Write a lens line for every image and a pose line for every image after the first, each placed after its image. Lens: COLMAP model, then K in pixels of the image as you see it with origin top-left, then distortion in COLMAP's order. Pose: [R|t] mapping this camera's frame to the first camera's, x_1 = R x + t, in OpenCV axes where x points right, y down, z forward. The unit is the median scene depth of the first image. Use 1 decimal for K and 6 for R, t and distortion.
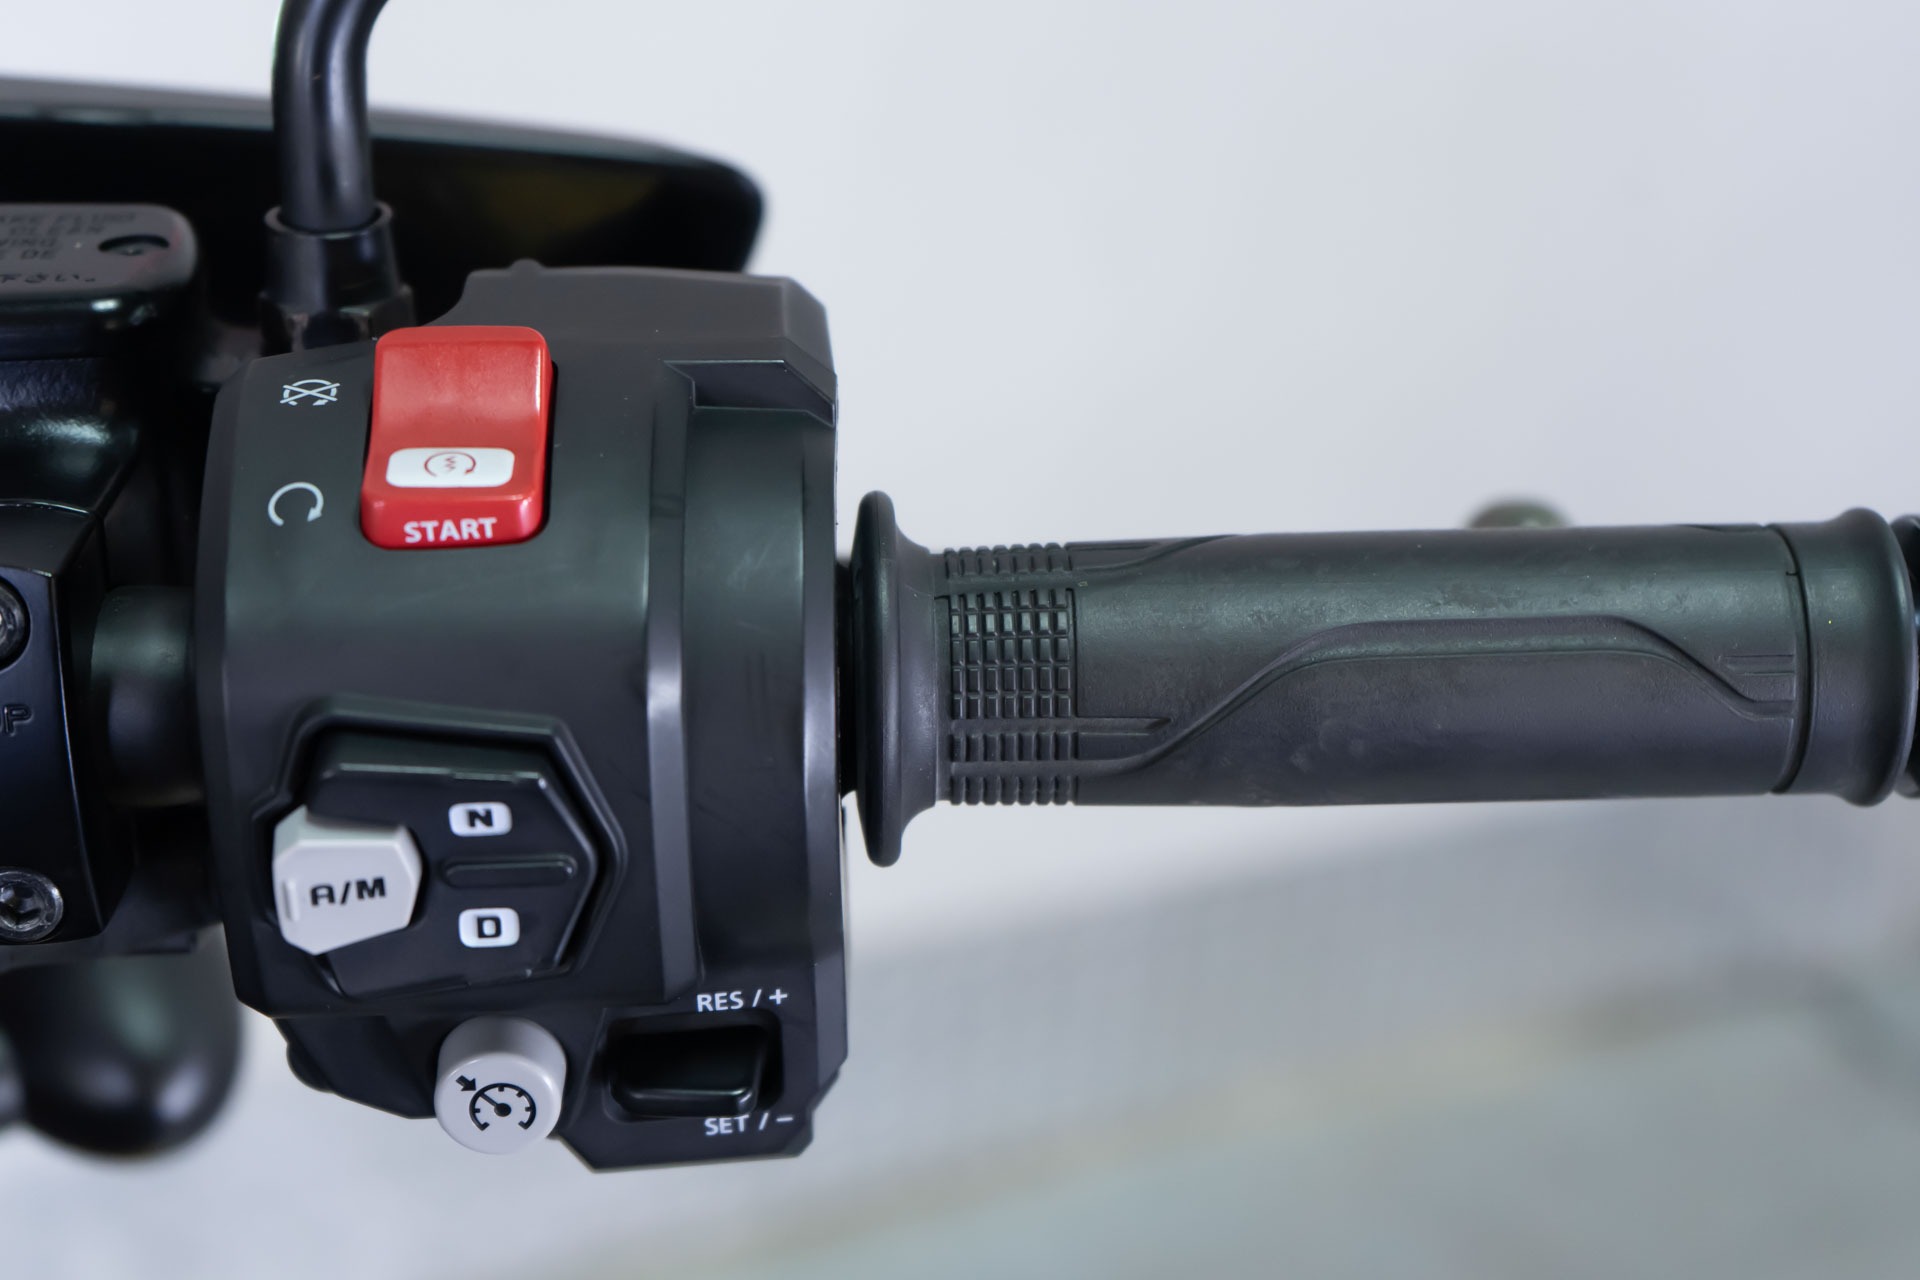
lens RADIAL K [[2955.6, 0, 957.2], [0, 2955.6, 646.4], [0, 0, 1]] dist [0.005907, 0.000000]
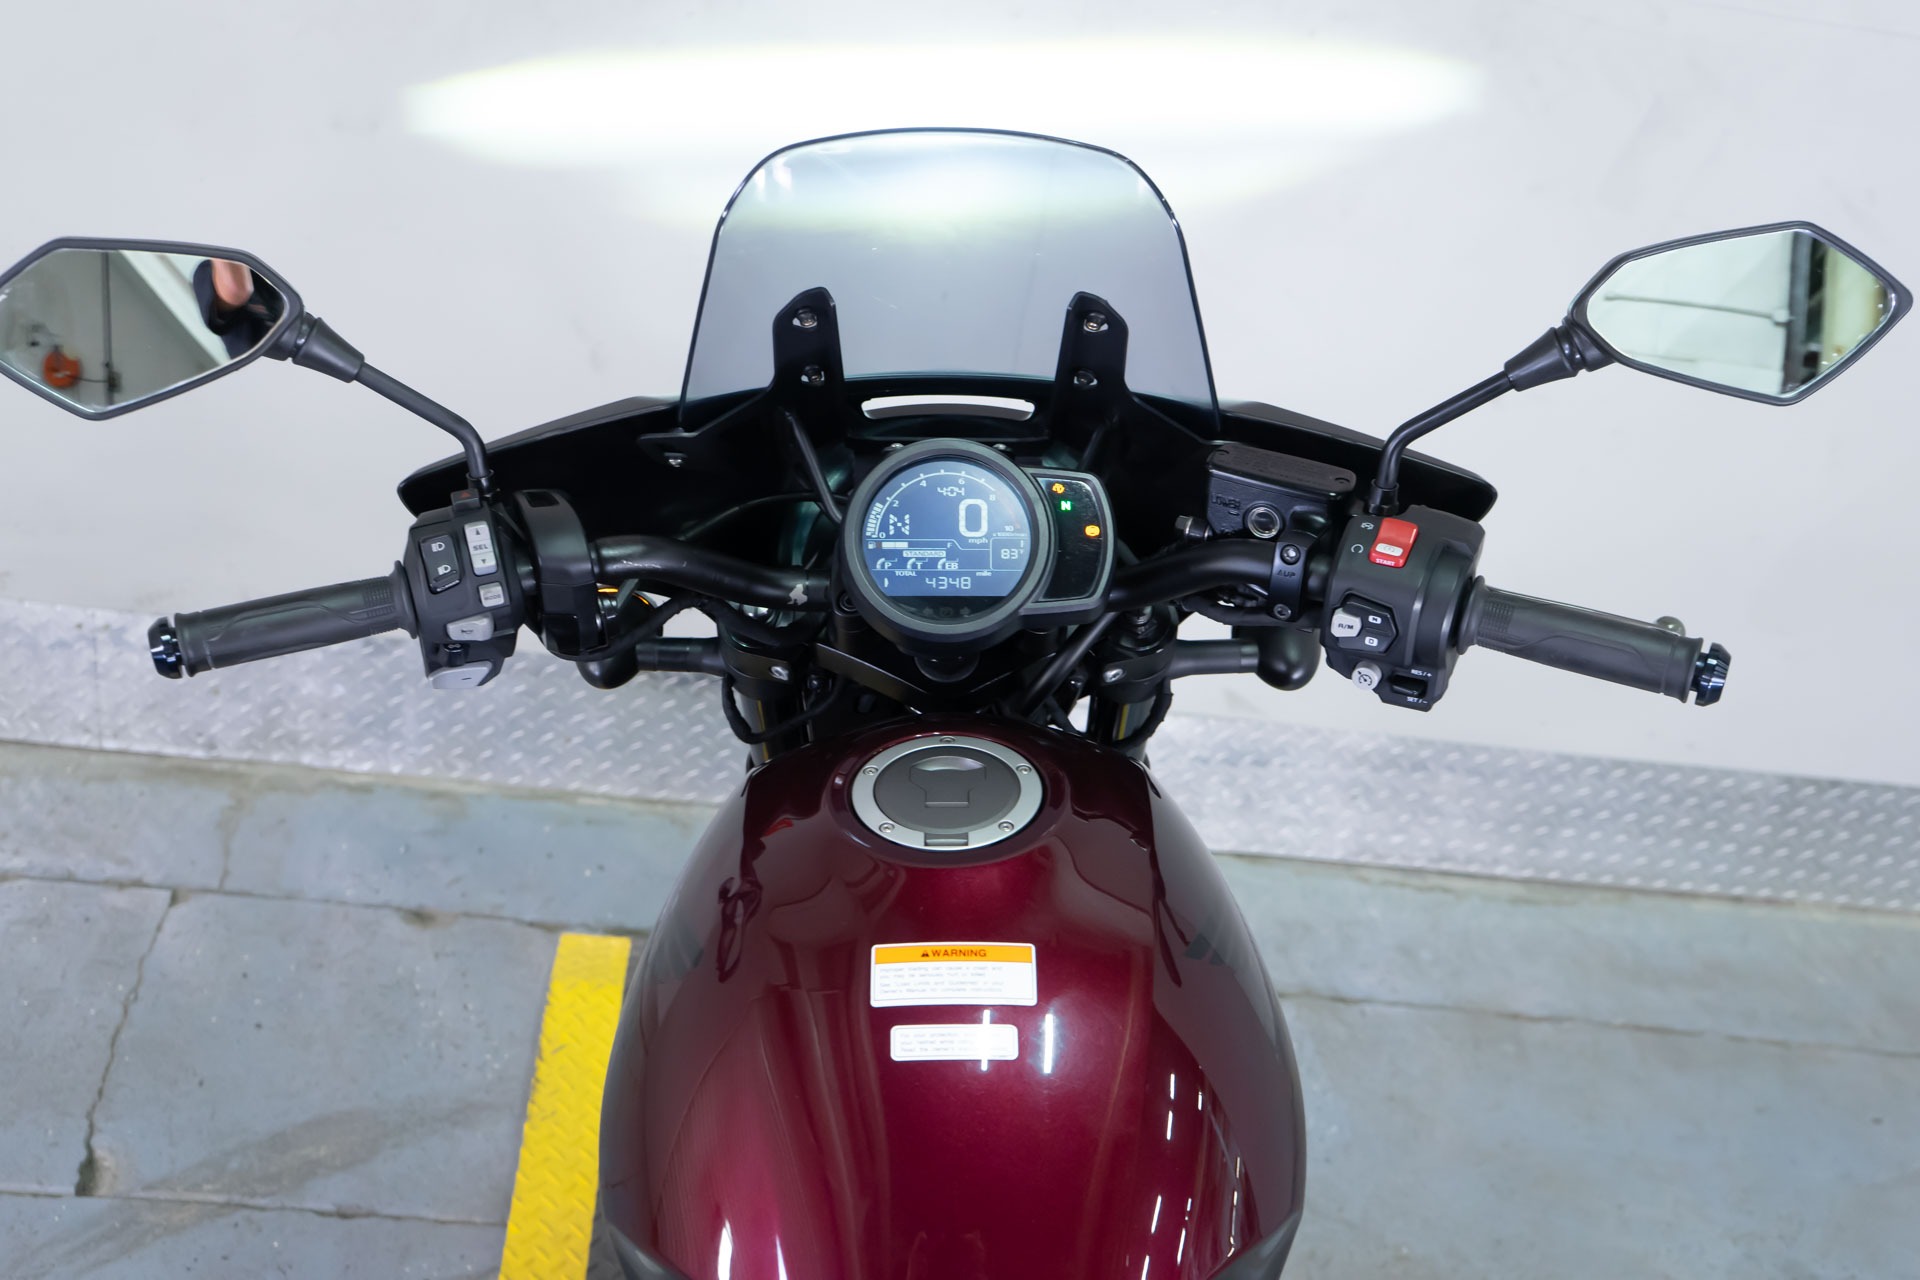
lens RADIAL K [[1987.1, 0, 945.0], [0, 1987.1, 656.8], [0, 0, 1]] dist [0.005048, 0.000000]
pose [[0.868406, 0.276691, -0.411477, 0.570440], [-0.249016, 0.960956, 0.120640, -0.099391], [0.428792, -0.002300, 0.903400, -2.203719]]
